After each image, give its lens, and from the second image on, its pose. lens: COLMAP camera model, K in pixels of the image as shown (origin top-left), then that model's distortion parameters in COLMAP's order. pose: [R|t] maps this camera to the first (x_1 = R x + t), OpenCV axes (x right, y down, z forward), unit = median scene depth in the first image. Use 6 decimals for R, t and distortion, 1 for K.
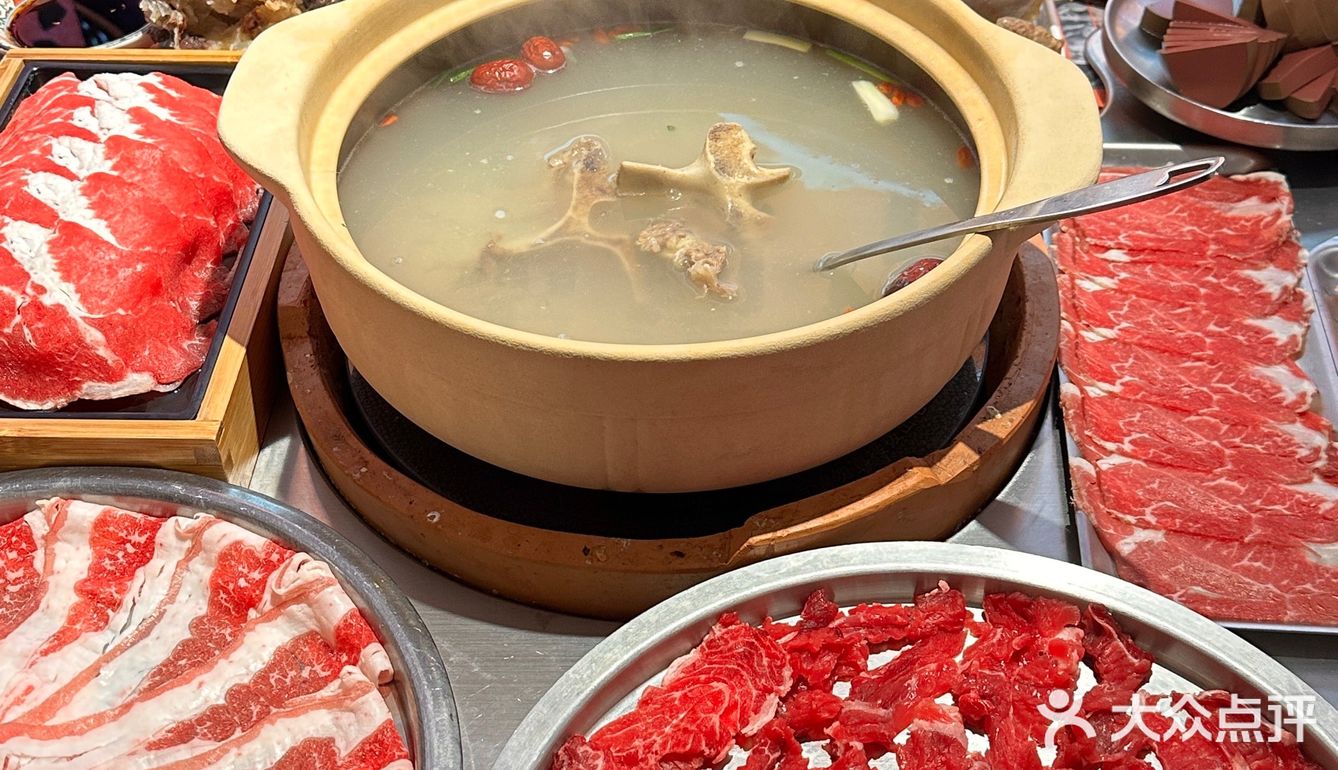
lens RADIAL K [[1729.0, 0, 684.7], [0, 1729.0, 405.6], [0, 0, 1]] dist [0.121383, 0.000000]
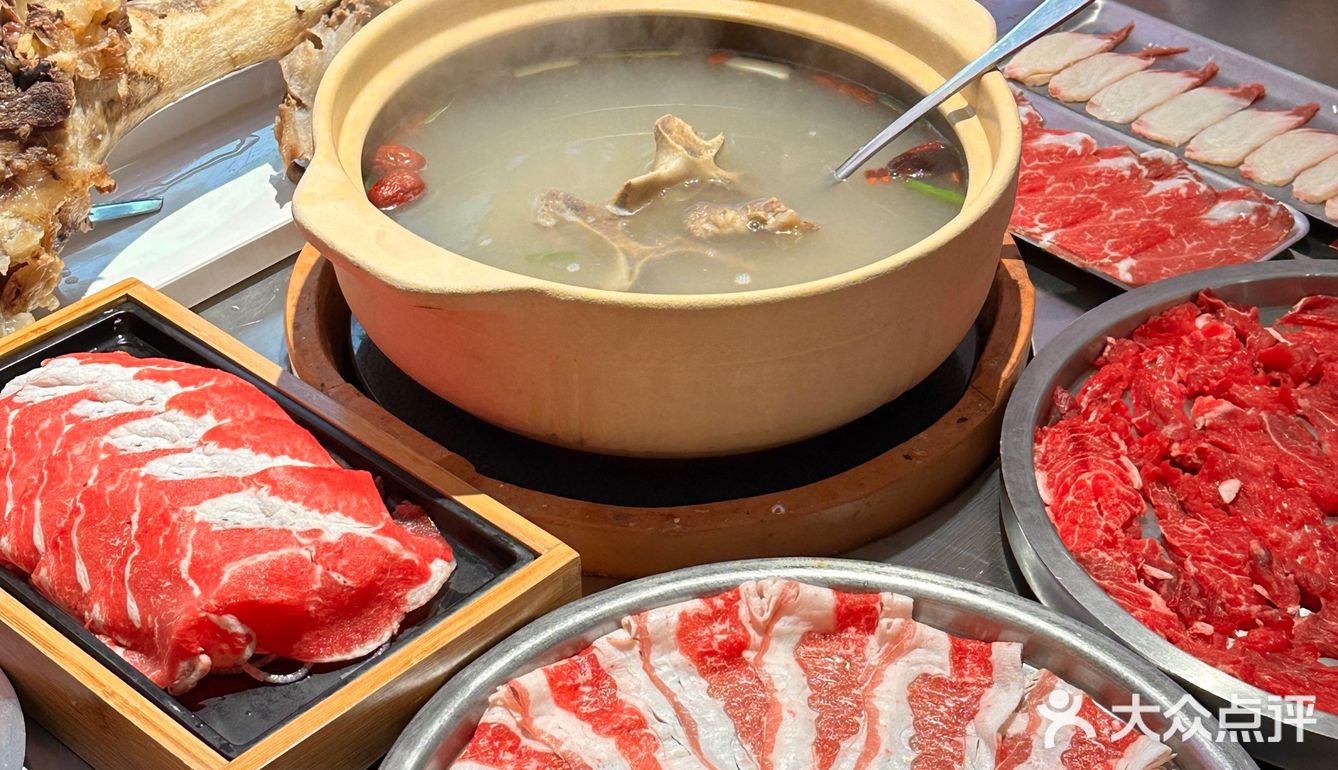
lens RADIAL K [[2419.5, 0, 674.2], [0, 2419.5, 394.4], [0, 0, 1]] dist [0.164063, 0.000000]
pose [[0.643088, -0.430236, 0.633510, -0.977569], [0.508906, 0.858267, 0.066275, -0.111949], [-0.572235, 0.279777, 0.770891, -0.095615]]
